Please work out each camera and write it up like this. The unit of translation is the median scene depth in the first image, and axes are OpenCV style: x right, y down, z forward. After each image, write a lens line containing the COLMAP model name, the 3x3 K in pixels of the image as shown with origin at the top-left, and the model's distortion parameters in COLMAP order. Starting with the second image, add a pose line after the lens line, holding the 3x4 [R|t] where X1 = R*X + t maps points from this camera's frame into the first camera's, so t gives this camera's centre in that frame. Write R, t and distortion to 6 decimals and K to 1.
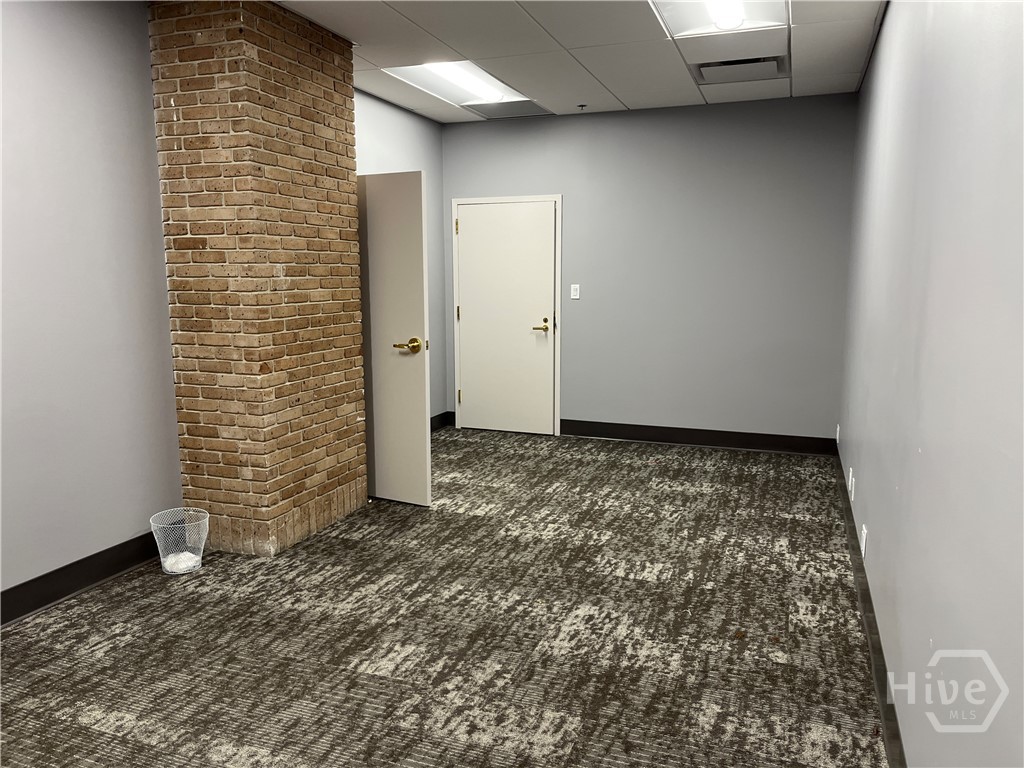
lens RADIAL K [[775.1, 0, 512.0], [0, 775.1, 384.0], [0, 0, 1]] dist [0.046328, -0.065580]
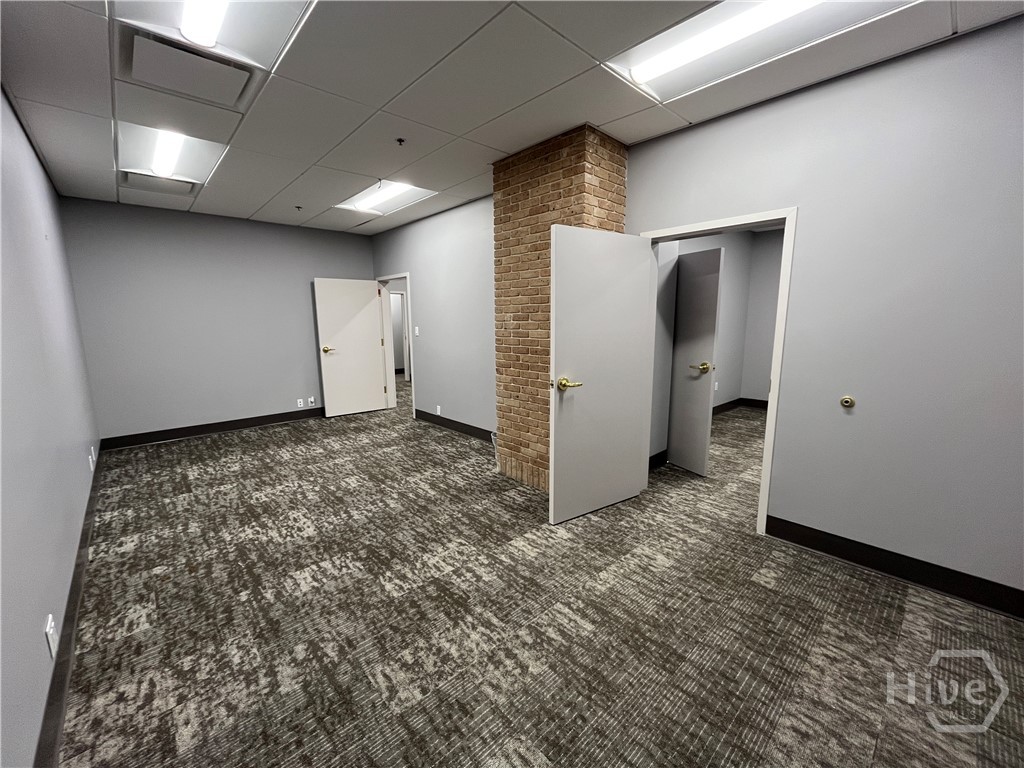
lens RADIAL K [[414.3, 0, 510.1], [0, 414.3, 386.0], [0, 0, 1]] dist [-0.003366, -0.000496]
pose [[-0.459263, 0.149448, -0.875638, 0.558620], [-0.121740, 0.965855, 0.228697, -0.225114], [0.879918, 0.211633, -0.425388, 1.535944]]
